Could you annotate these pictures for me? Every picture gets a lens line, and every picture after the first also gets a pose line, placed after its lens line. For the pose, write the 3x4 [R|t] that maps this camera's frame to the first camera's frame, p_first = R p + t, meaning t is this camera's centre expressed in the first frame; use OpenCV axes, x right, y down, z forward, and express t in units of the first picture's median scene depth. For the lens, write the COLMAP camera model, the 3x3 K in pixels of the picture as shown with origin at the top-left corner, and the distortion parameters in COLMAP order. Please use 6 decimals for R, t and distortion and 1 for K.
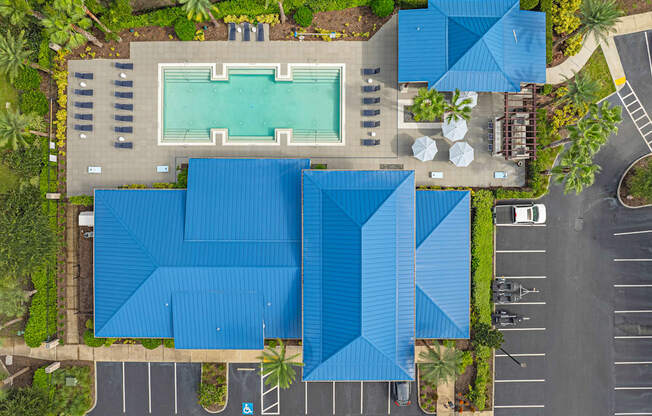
lens RADIAL K [[462.8, 0, 323.6], [0, 462.8, 208.2], [0, 0, 1]] dist [-0.010788, -0.003386]
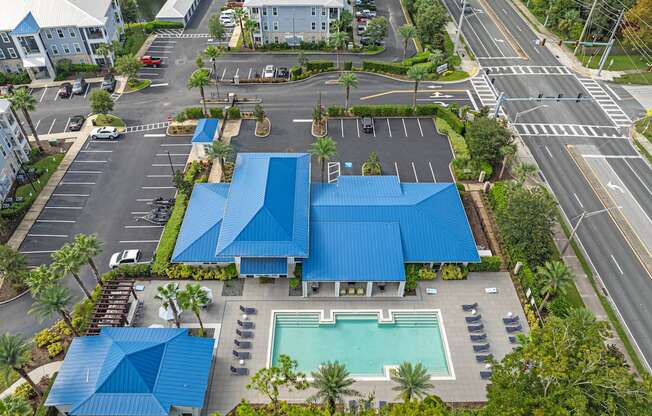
lens RADIAL K [[462.8, 0, 322.8], [0, 462.8, 207.8], [0, 0, 1]] dist [-0.010788, -0.003386]
pose [[-0.999981, 0.002714, -0.005614, -0.071258], [-0.005944, -0.686818, 0.726805, -0.776087], [-0.001883, 0.726824, 0.686821, 0.060516]]
